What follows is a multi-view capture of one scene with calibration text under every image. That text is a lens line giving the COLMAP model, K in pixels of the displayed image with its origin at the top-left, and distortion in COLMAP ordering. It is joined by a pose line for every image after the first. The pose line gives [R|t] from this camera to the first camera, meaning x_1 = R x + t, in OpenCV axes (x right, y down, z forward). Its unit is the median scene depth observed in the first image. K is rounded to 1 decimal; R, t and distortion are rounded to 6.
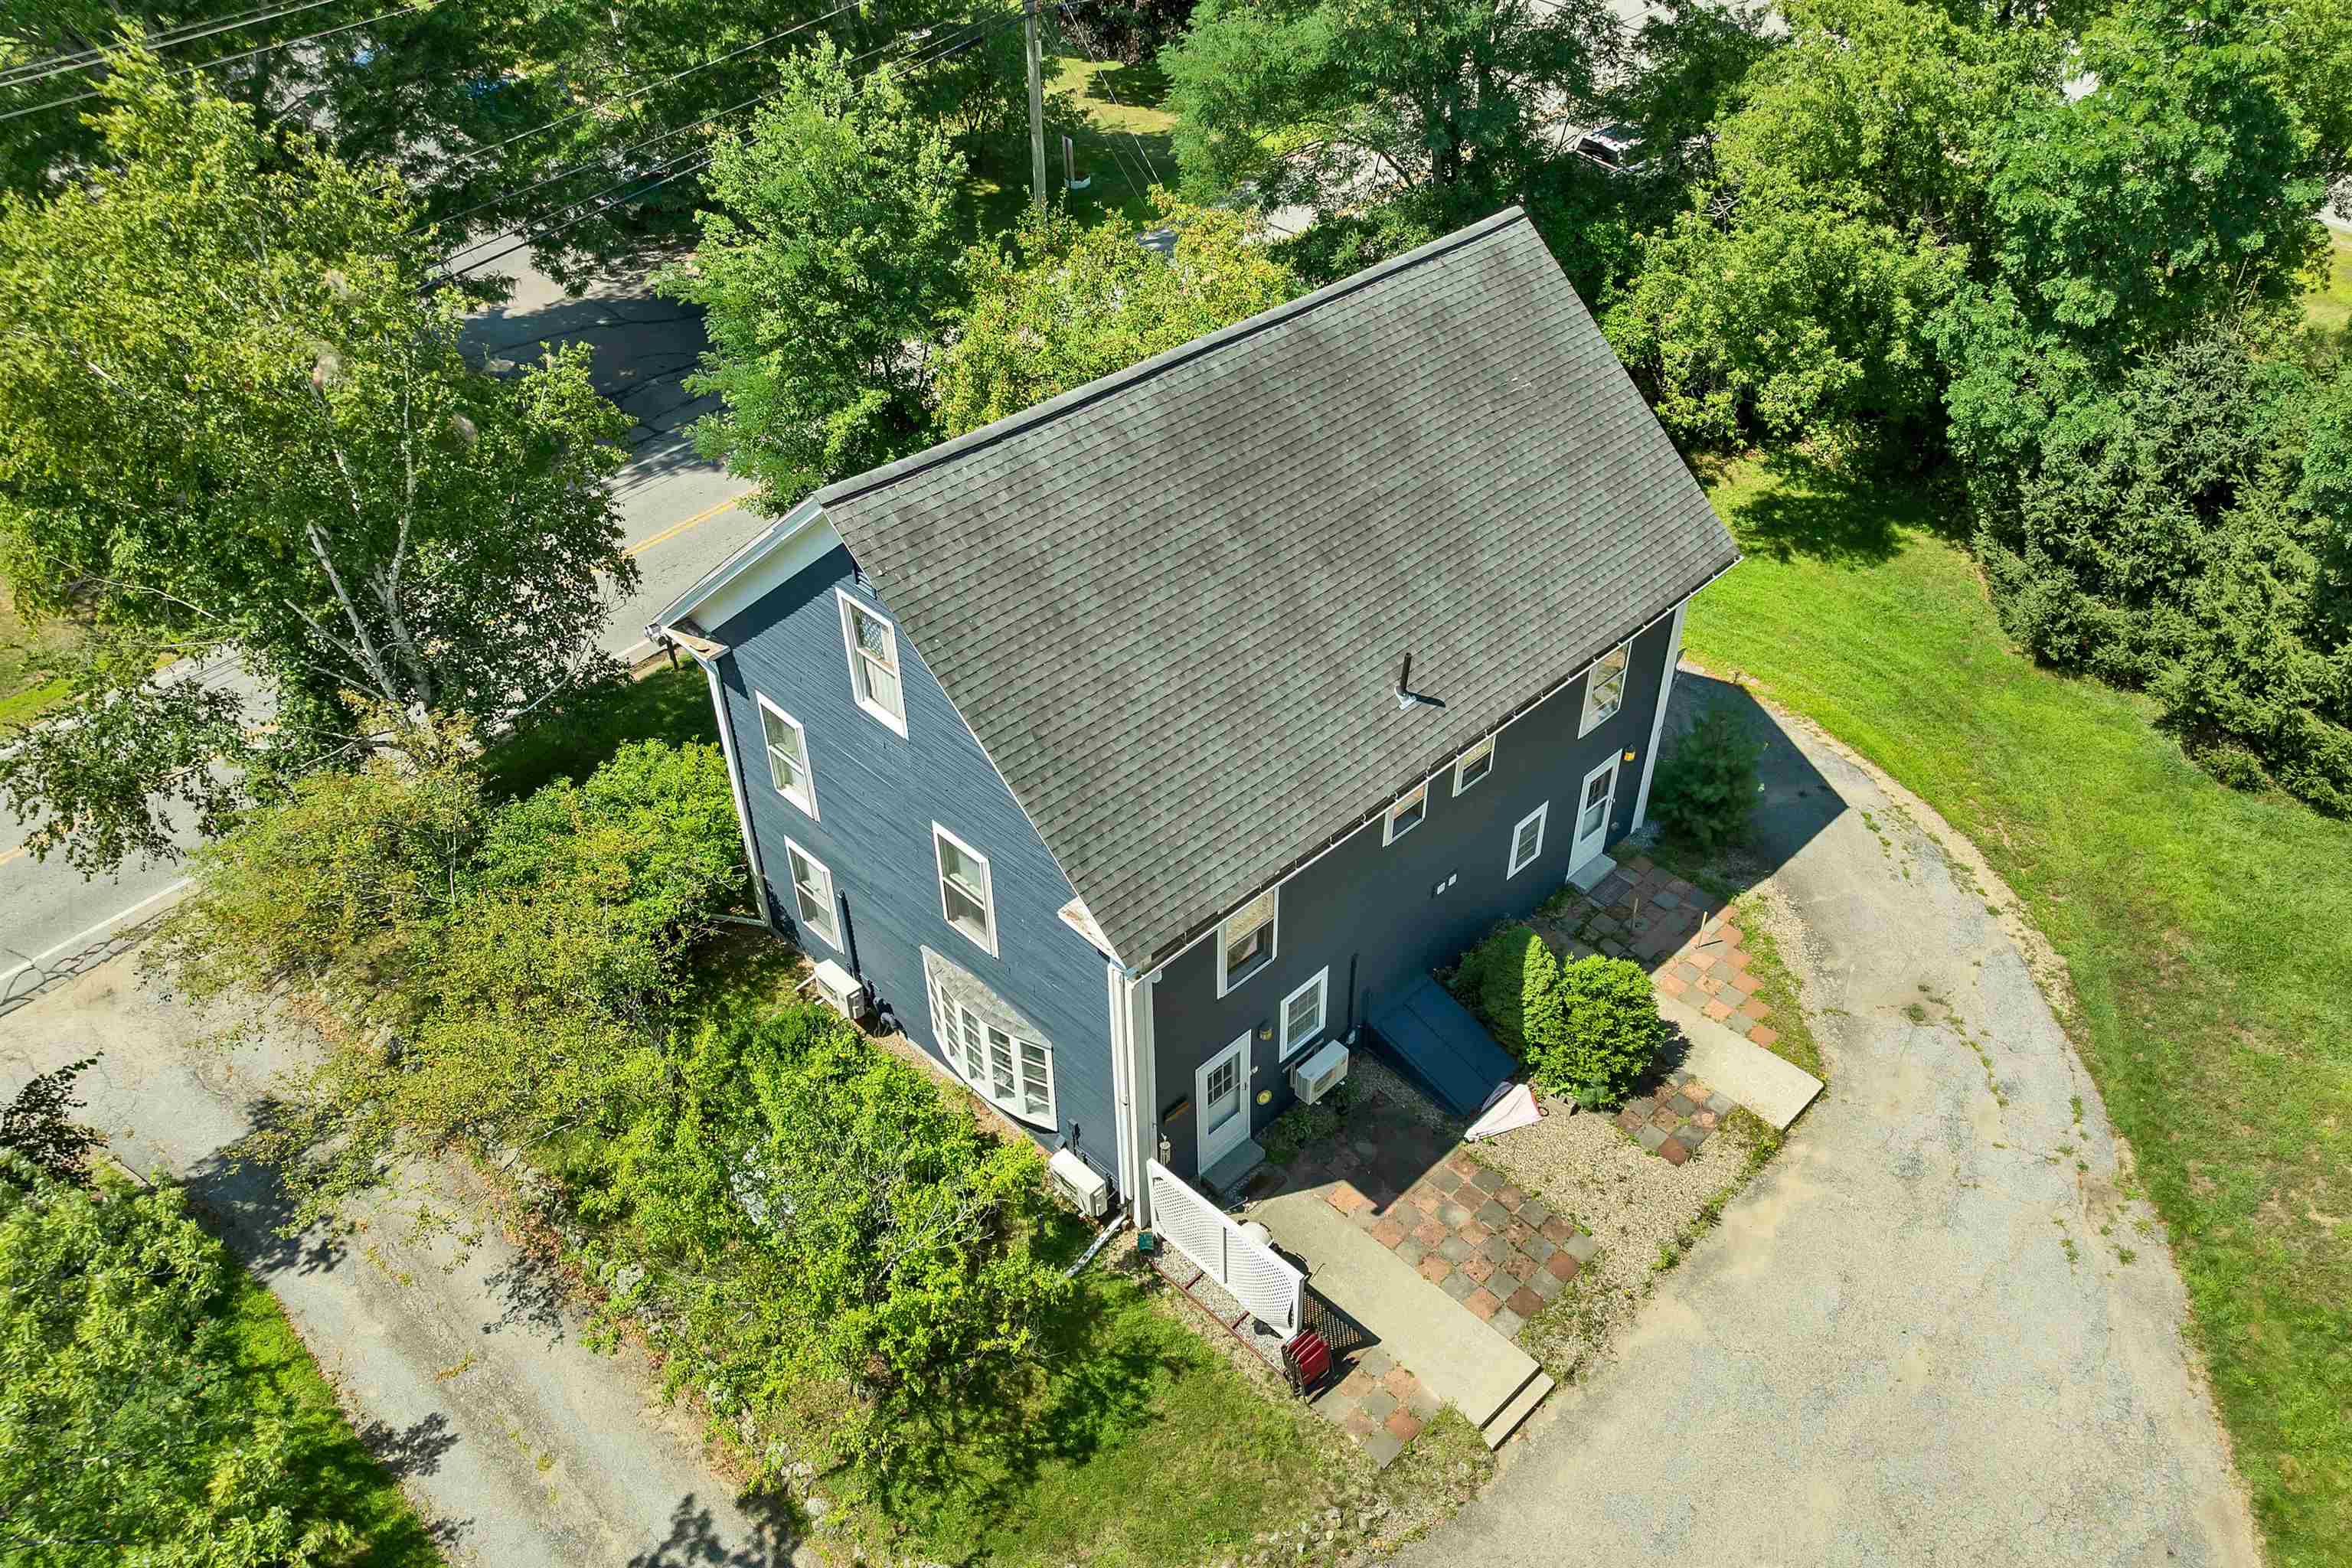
lens RADIAL K [[1731.2, 0, 1247.2], [0, 1731.2, 780.5], [0, 0, 1]] dist [-0.056883, -0.003574]
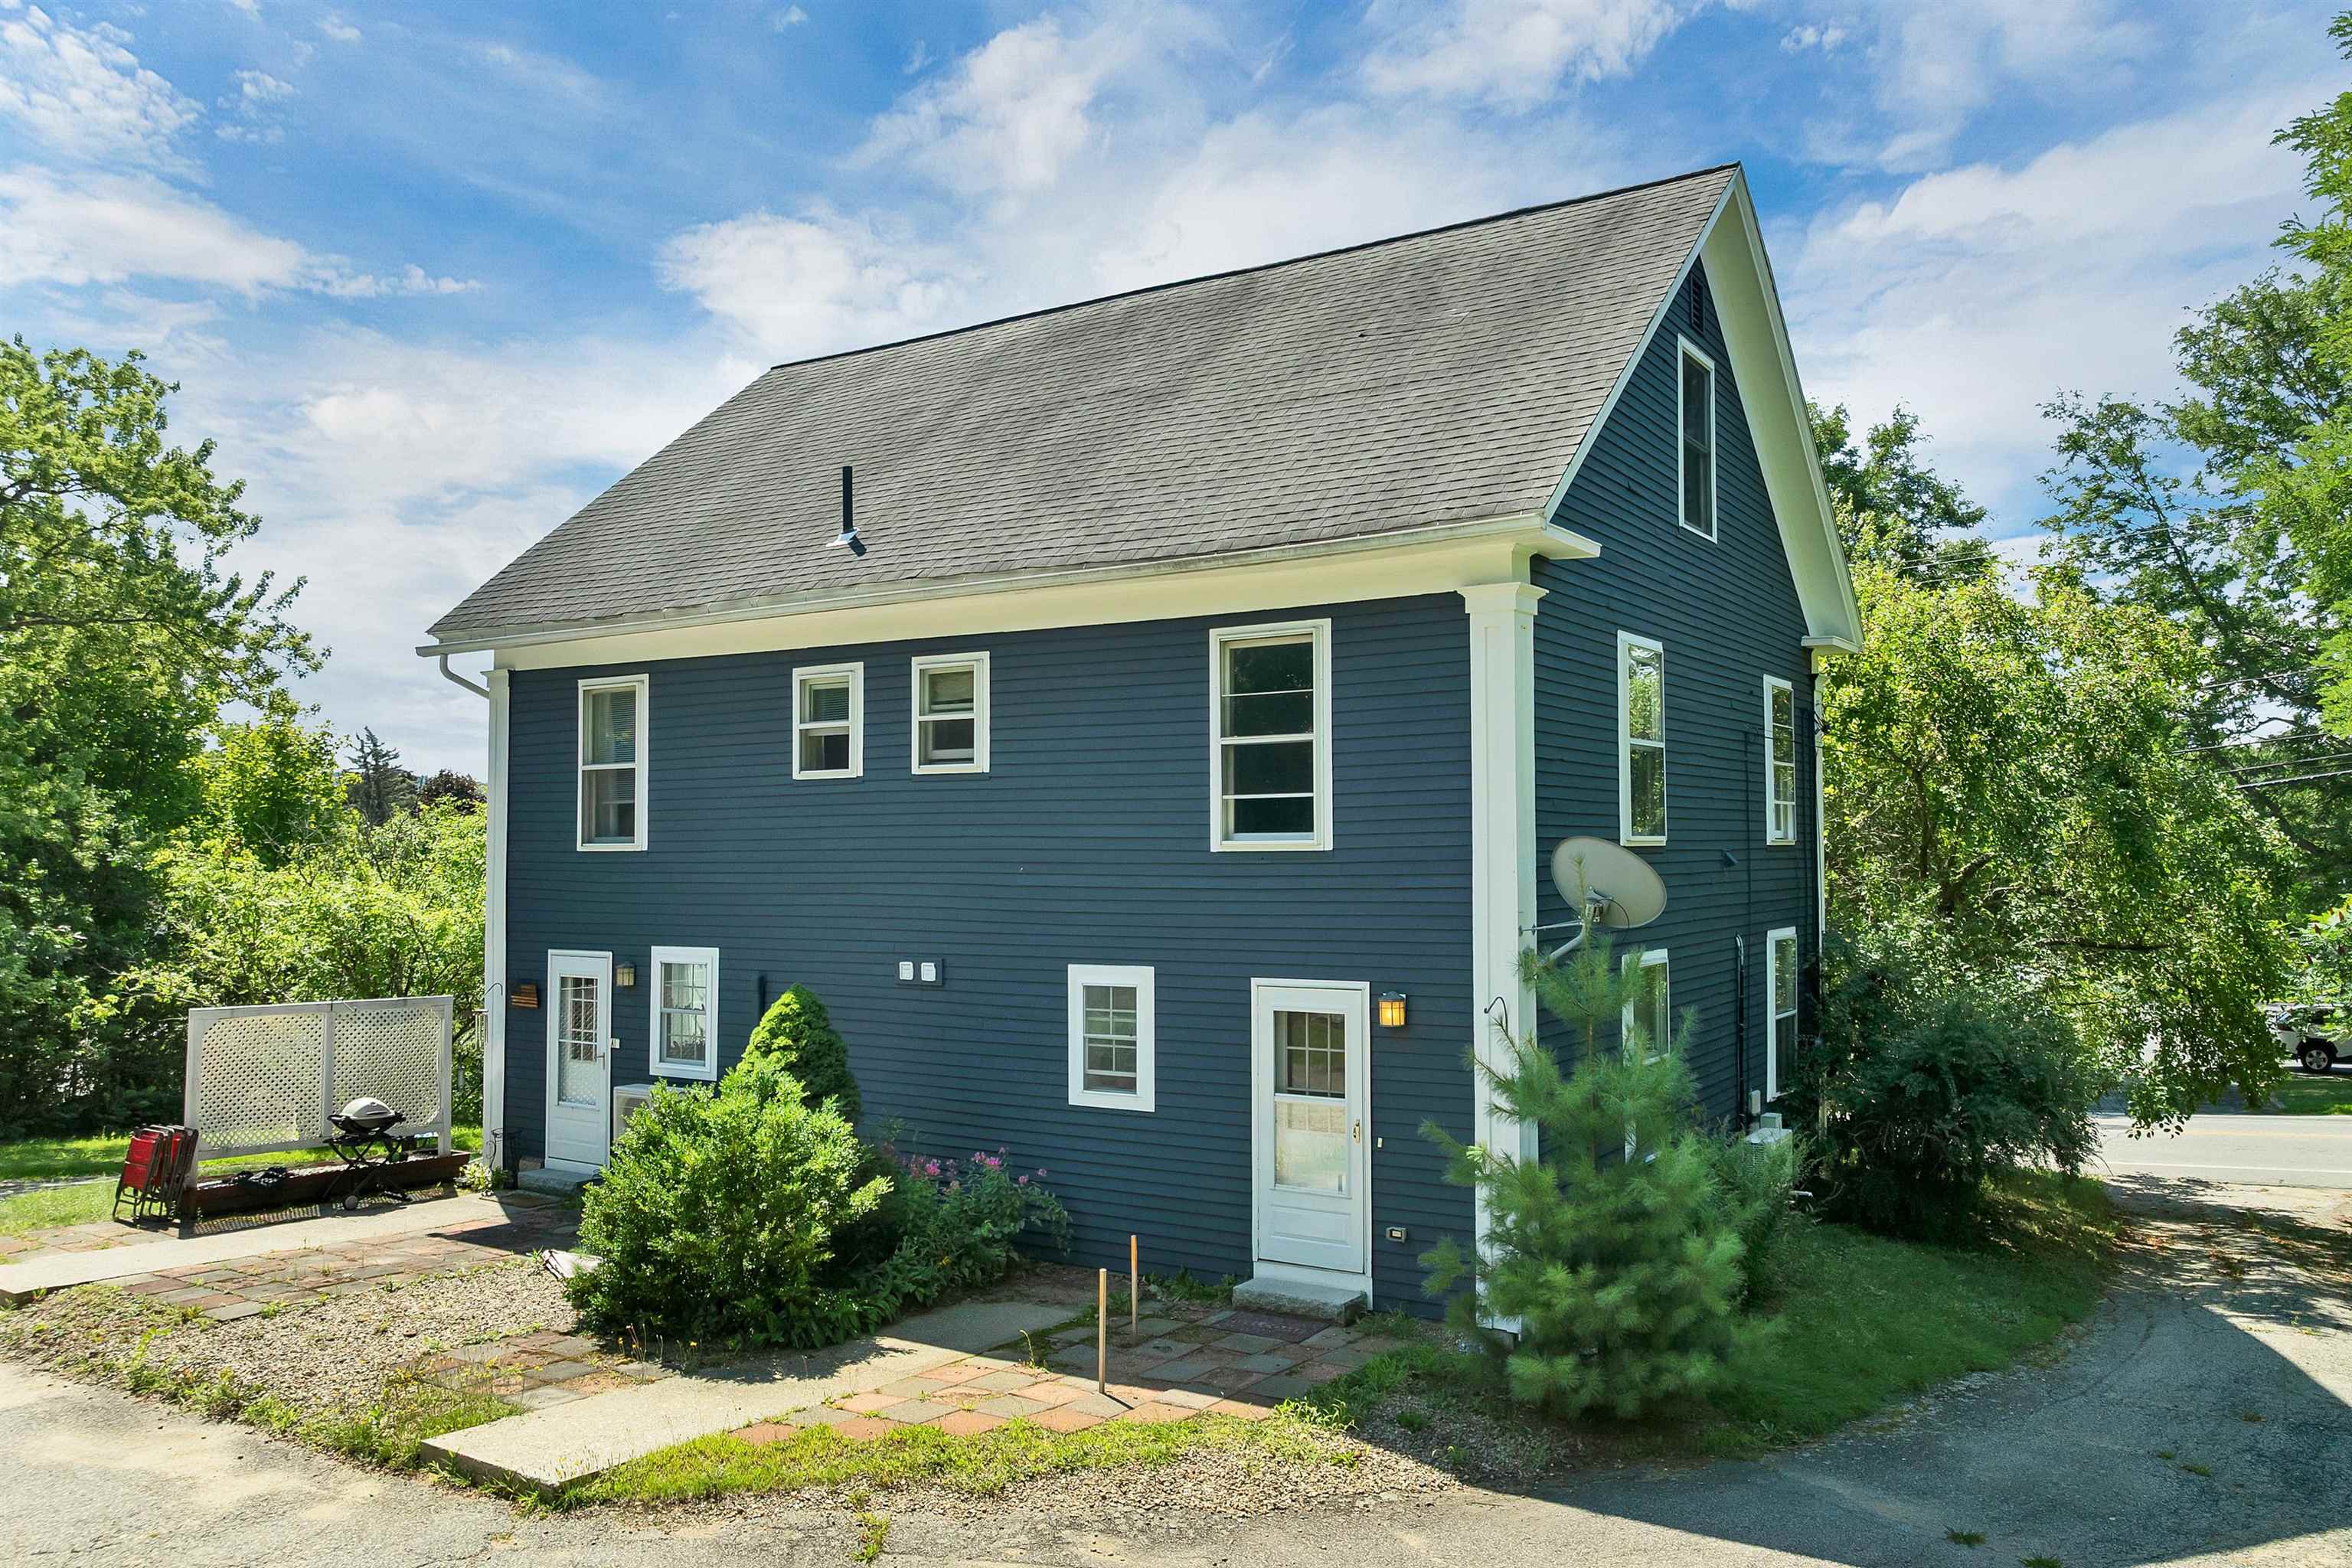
lens RADIAL K [[1704.3, 0, 1321.5], [0, 1704.3, 787.6], [0, 0, 1]] dist [-0.041651, -0.002646]
pose [[0.235496, -0.053801, -0.970385, 0.792406], [-0.610144, 0.768996, -0.190707, 0.042990], [0.756483, 0.636985, 0.148269, 1.094444]]
